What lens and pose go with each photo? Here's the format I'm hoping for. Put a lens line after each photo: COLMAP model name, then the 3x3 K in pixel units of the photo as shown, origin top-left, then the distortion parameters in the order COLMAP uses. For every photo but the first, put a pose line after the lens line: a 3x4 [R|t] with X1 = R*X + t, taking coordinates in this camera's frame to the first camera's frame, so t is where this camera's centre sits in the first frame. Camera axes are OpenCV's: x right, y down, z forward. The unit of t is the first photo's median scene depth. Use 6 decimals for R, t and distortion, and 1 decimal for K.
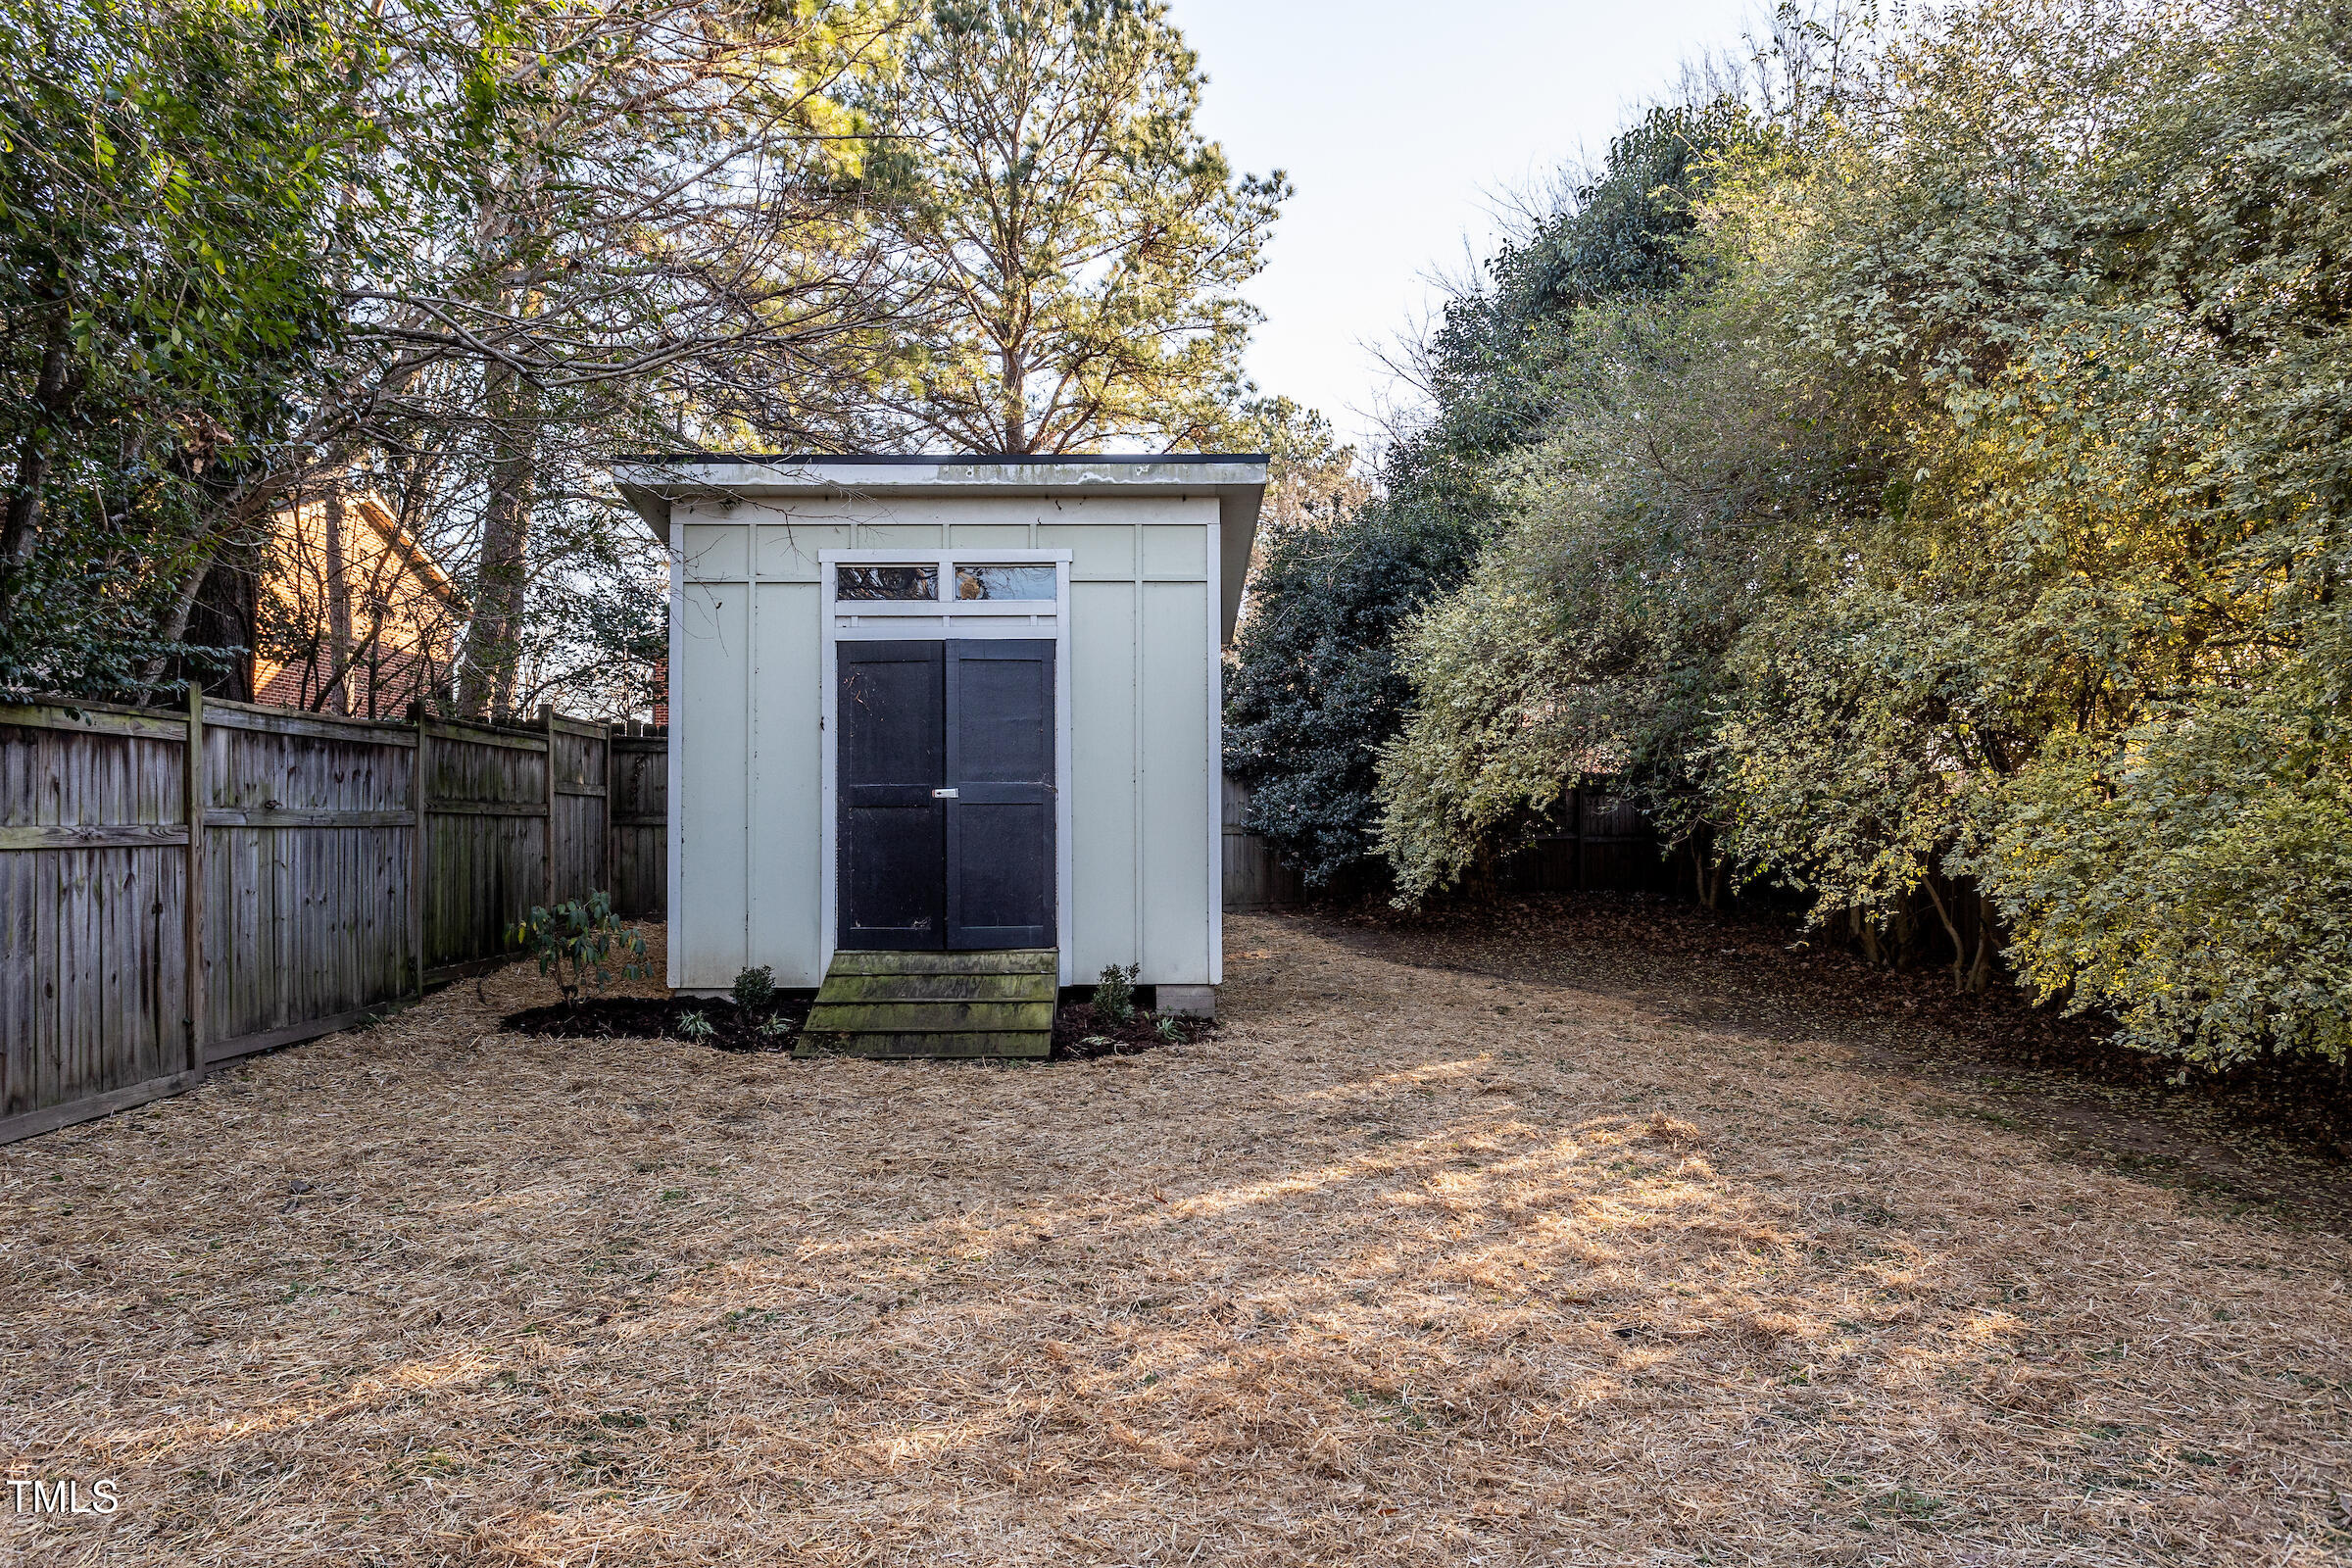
lens RADIAL K [[1746.2, 0, 1172.6], [0, 1746.2, 792.6], [0, 0, 1]] dist [-0.003223, -0.000105]
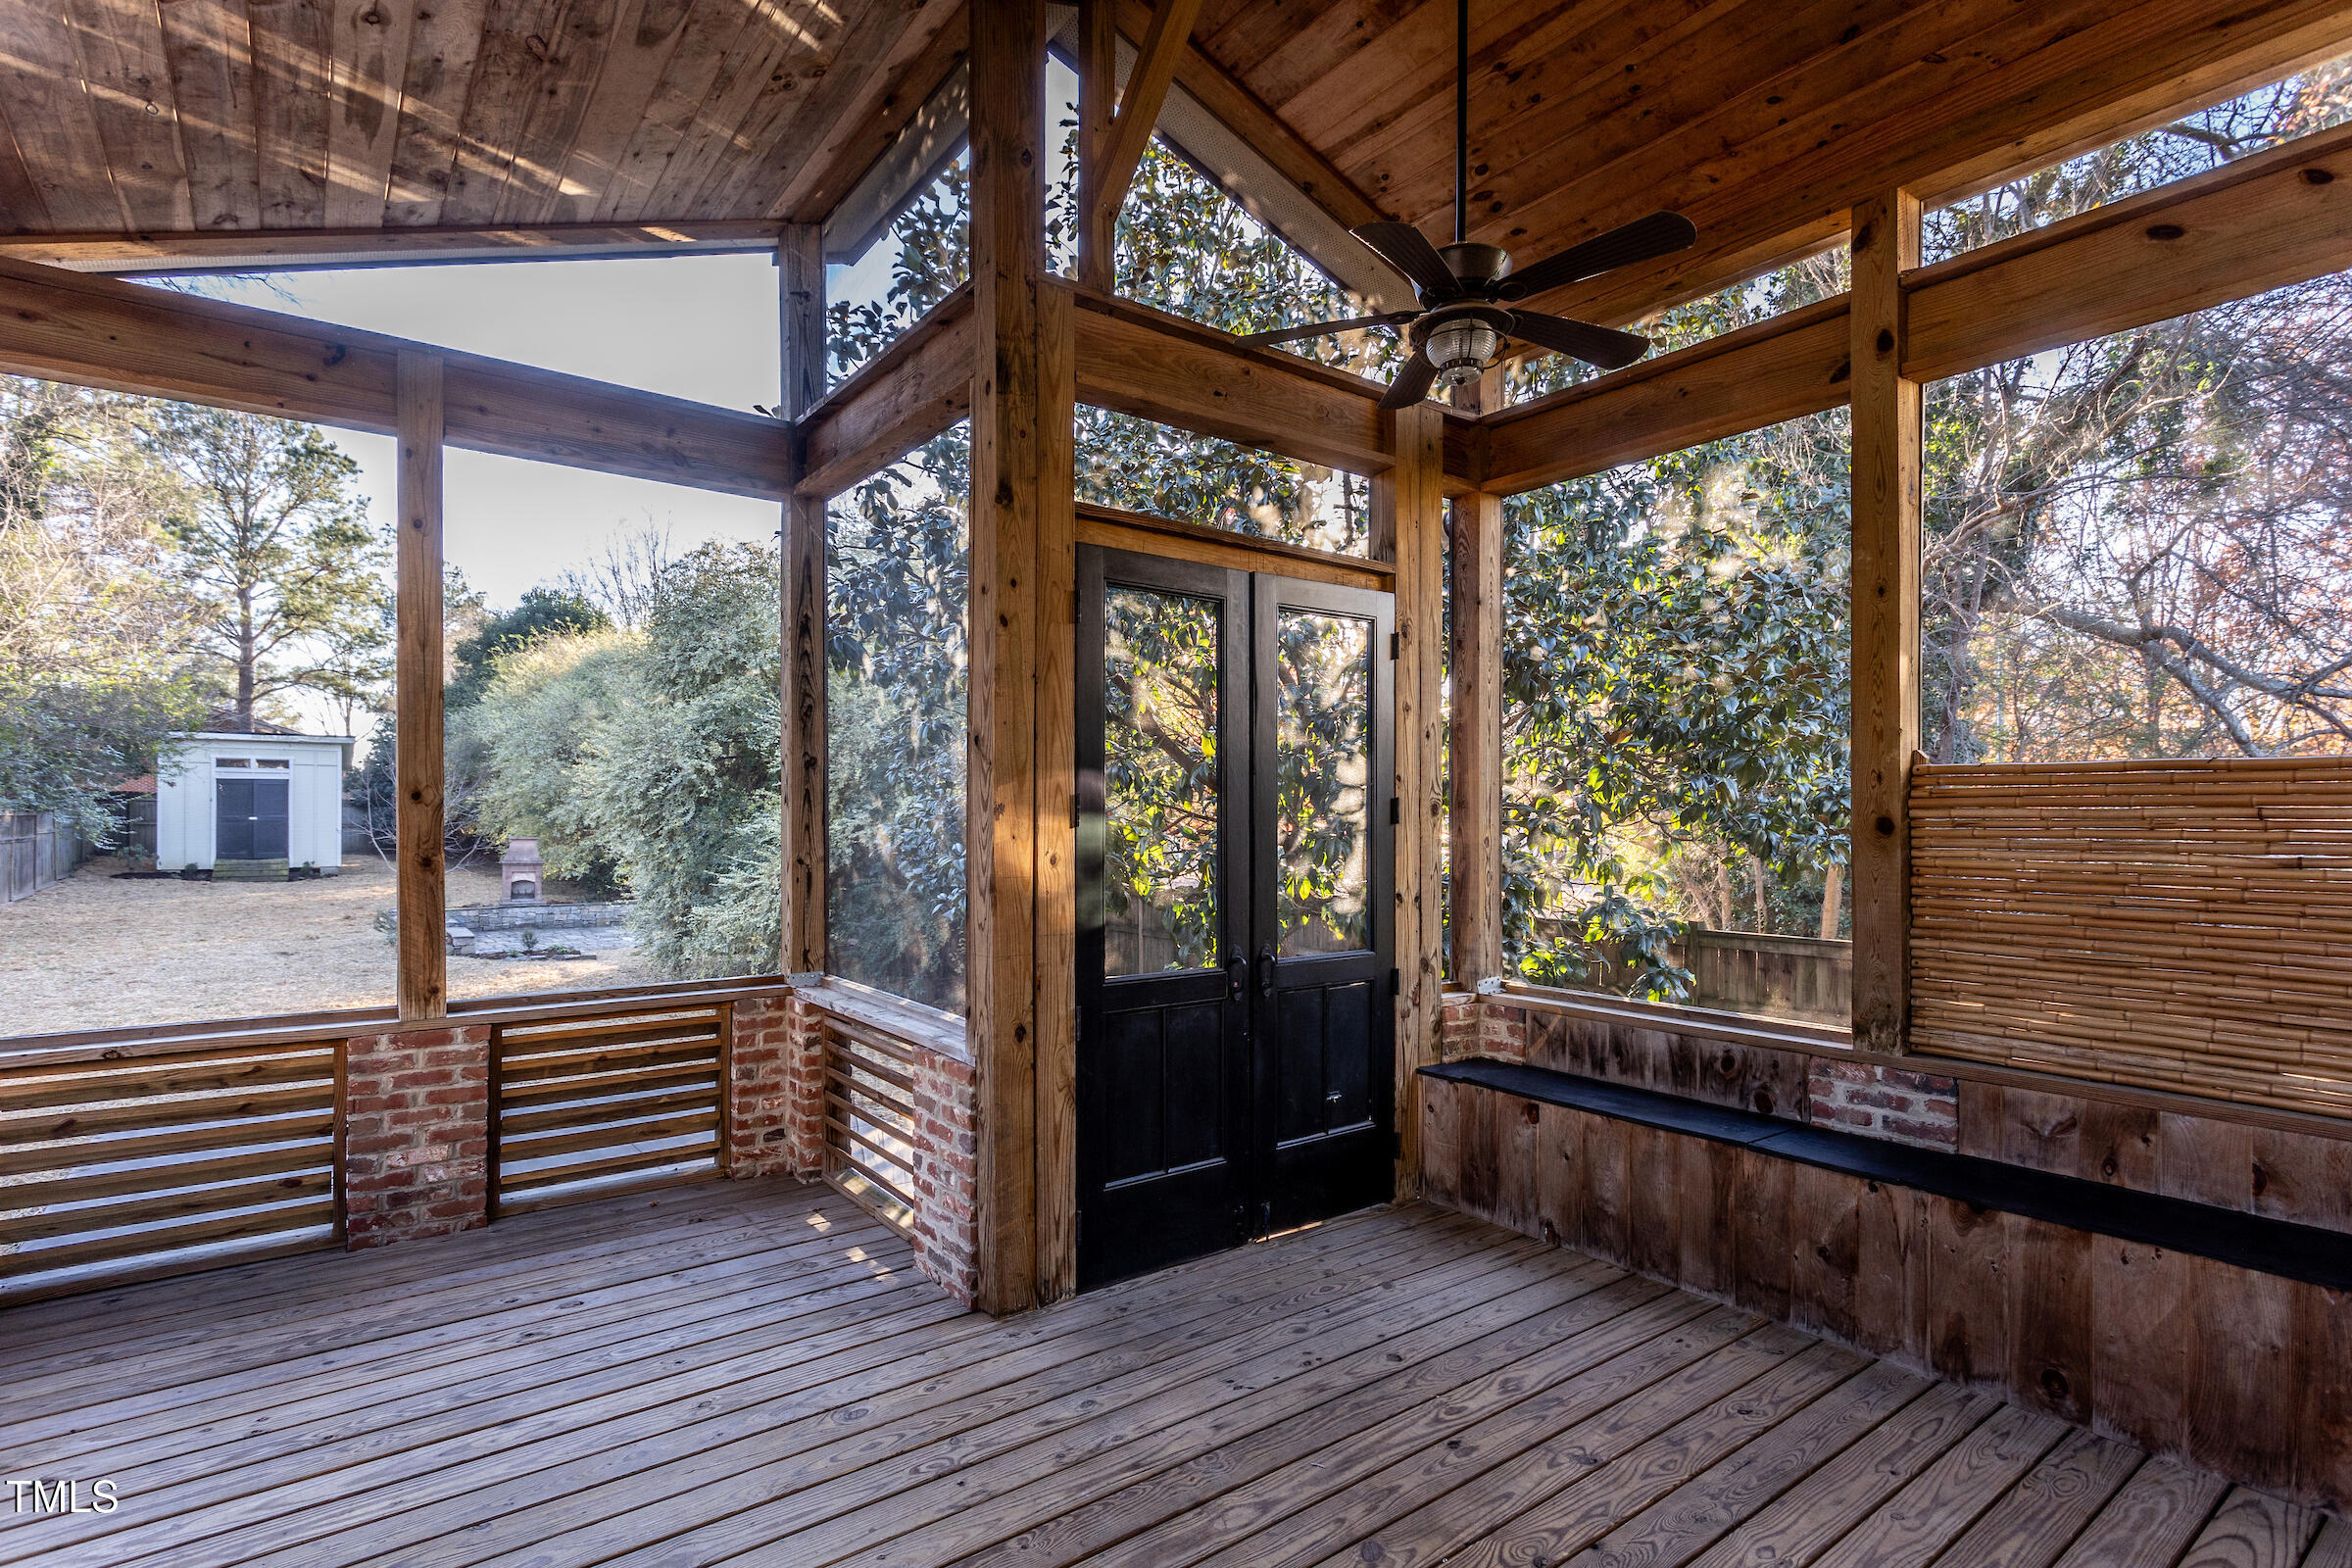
lens RADIAL K [[1142.6, 0, 1167.7], [0, 1142.6, 803.7], [0, 0, 1]] dist [0.008389, -0.000756]
pose [[0.813094, 0.017909, 0.581858, 0.038666], [-0.014314, 0.999840, -0.010772, -0.035489], [-0.581957, 0.000430, 0.813219, -2.302765]]
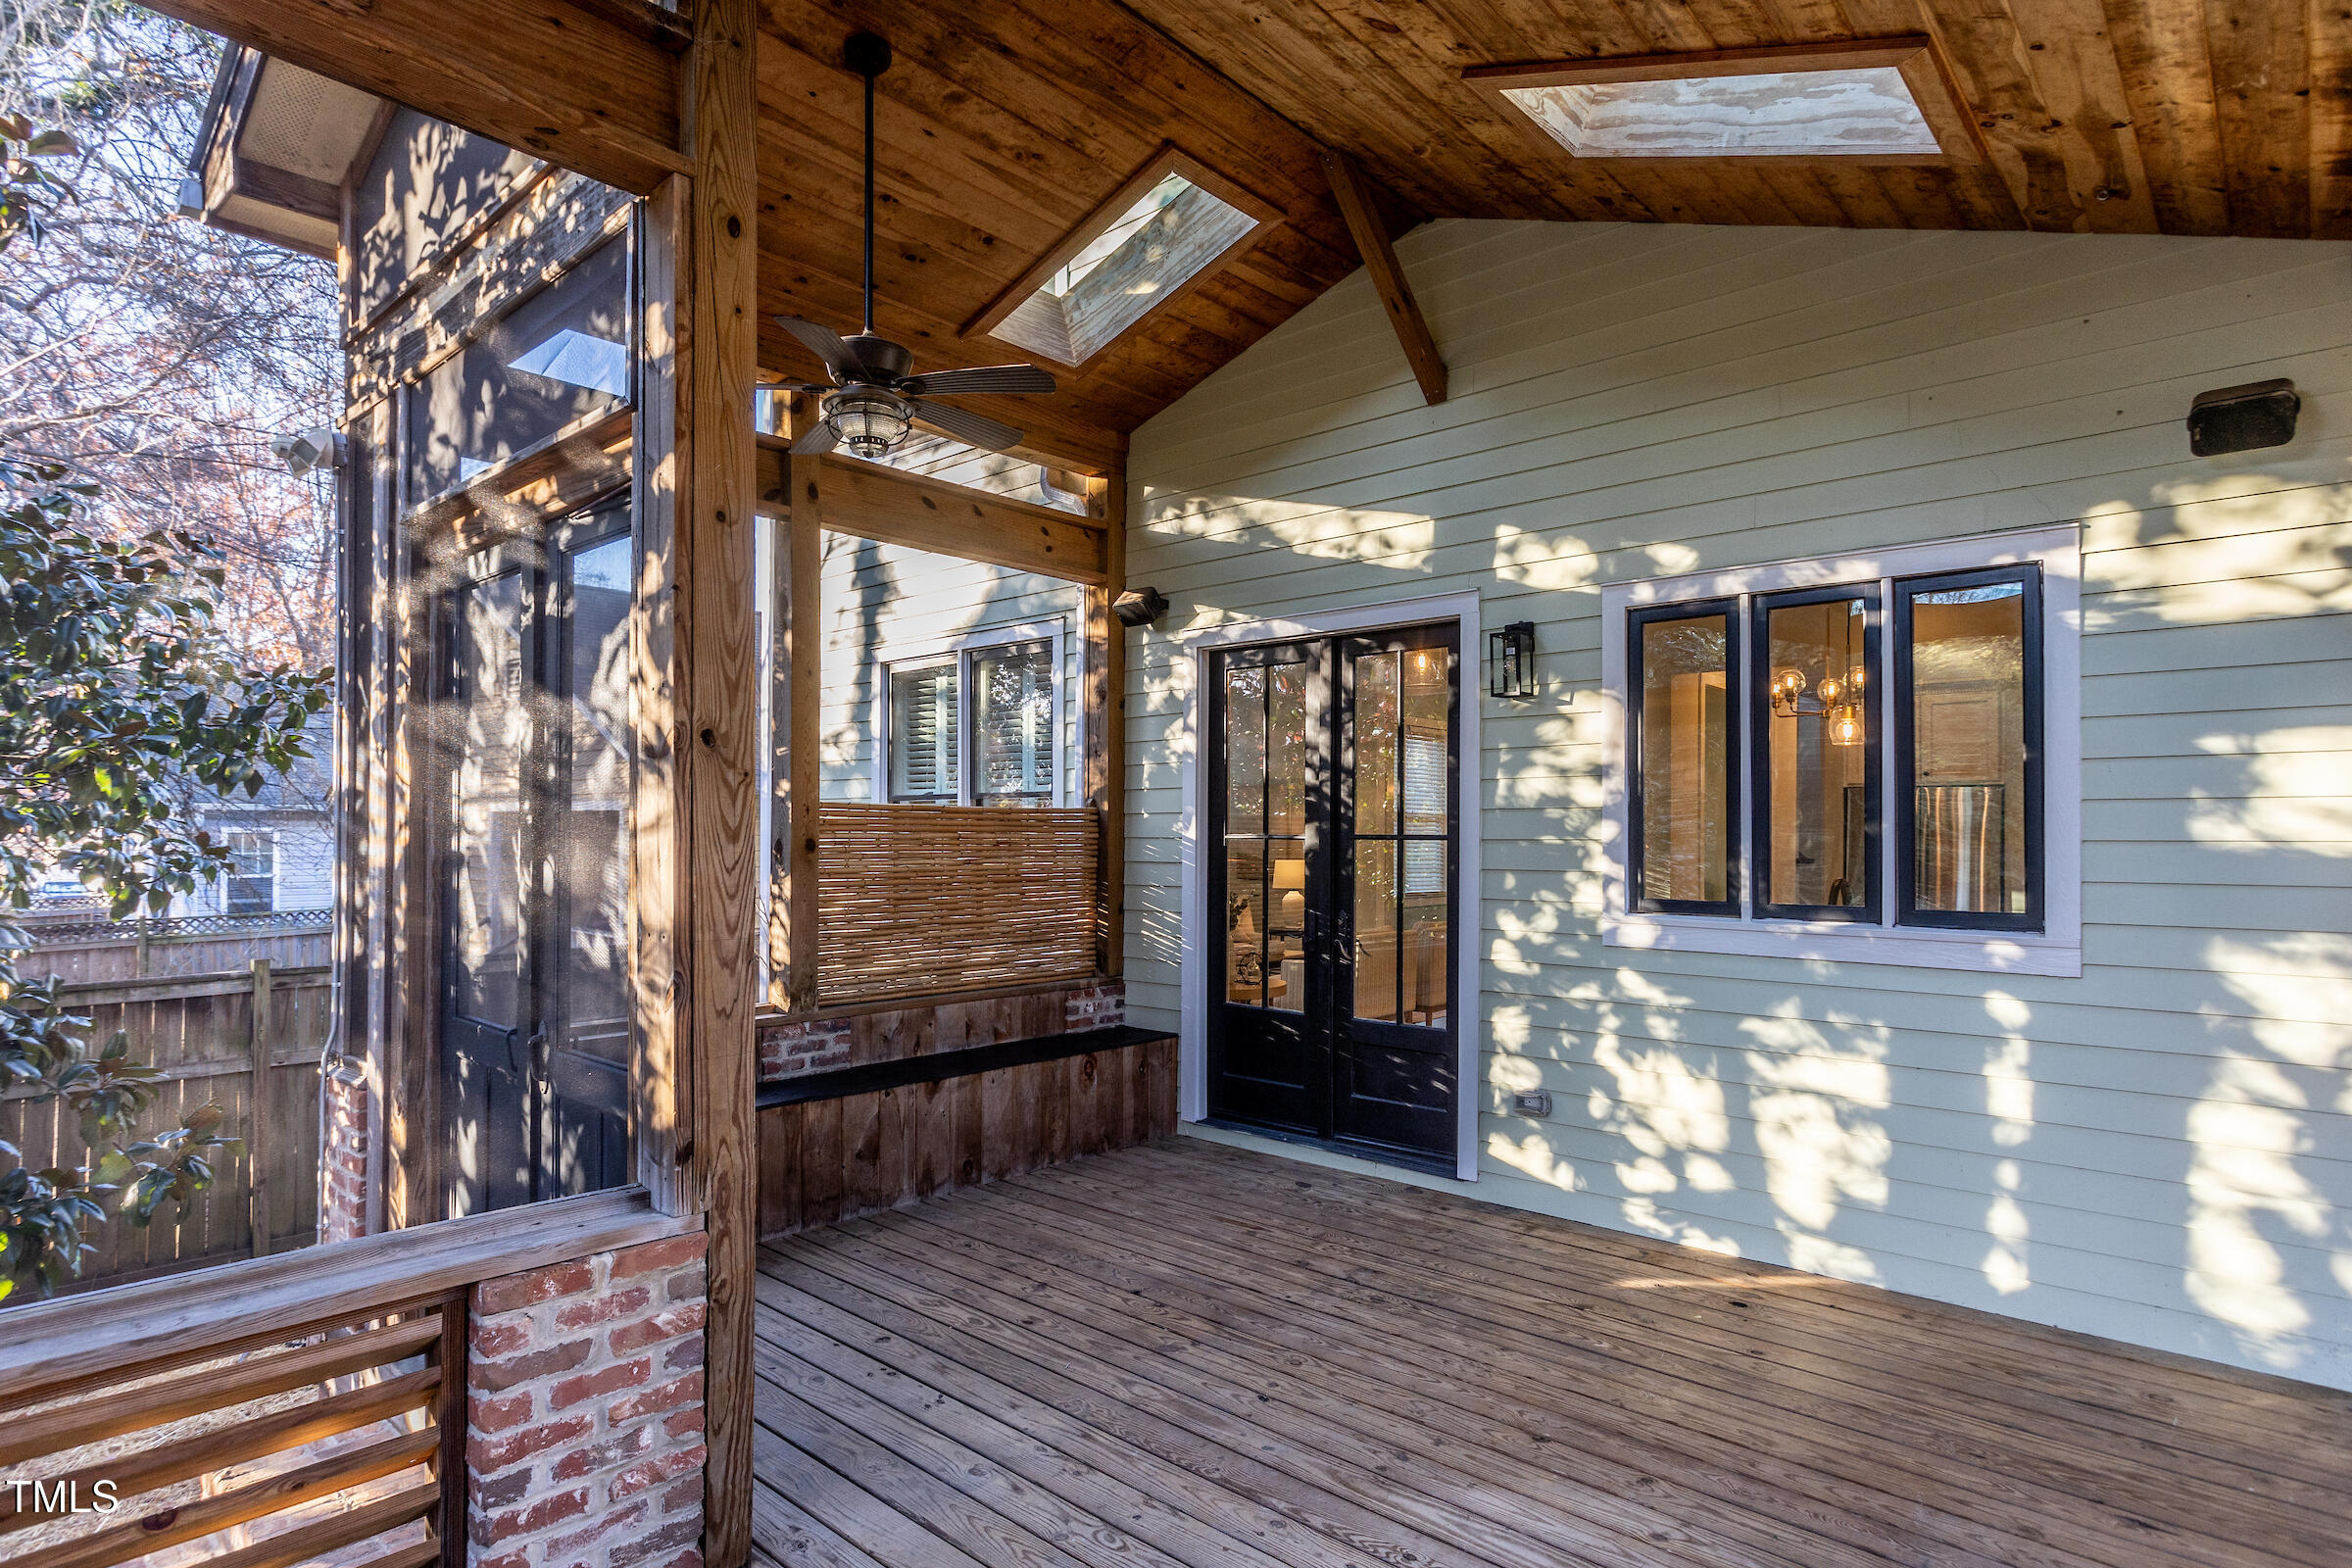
lens RADIAL K [[1243.0, 0, 1175.4], [0, 1243.0, 805.6], [0, 0, 1]] dist [0.000620, 0.000140]
pose [[-0.723731, 0.019933, 0.689795, -0.039793], [-0.001361, 0.999540, -0.030312, -0.036454], [-0.690081, -0.022877, -0.723370, -1.913031]]
